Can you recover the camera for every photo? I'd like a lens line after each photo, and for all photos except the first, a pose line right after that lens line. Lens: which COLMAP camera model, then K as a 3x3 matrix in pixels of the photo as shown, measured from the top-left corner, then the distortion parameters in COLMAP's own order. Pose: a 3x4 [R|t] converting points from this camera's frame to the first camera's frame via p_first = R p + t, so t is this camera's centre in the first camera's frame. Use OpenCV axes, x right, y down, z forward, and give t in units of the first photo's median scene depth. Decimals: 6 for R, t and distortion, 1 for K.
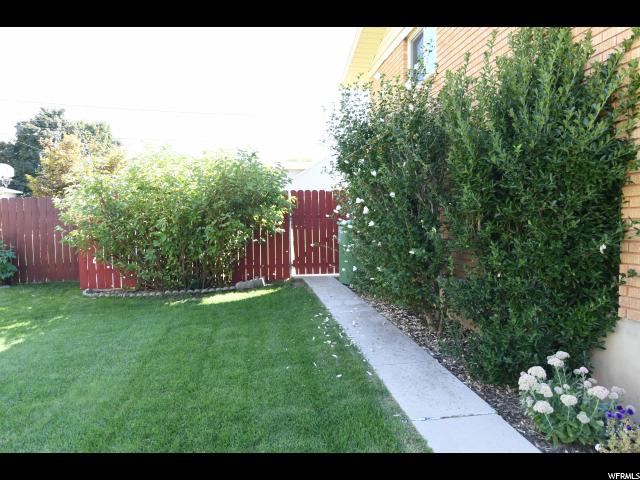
lens RADIAL K [[437.0, 0, 320.0], [0, 437.0, 240.0], [0, 0, 1]] dist [-0.003239, -0.007511]
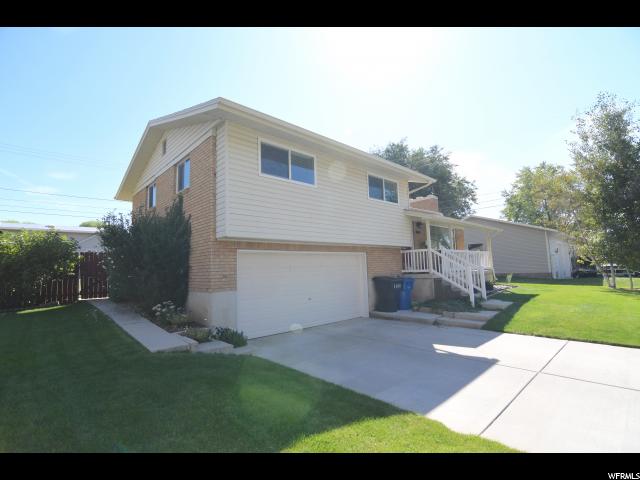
lens RADIAL K [[308.1, 0, 320.0], [0, 308.1, 240.0], [0, 0, 1]] dist [-0.003309, -0.013208]
pose [[0.830408, 0.033712, 0.556135, 0.059116], [0.046620, 0.990463, -0.129652, 0.056120], [-0.555202, 0.133591, 0.820916, -0.697316]]
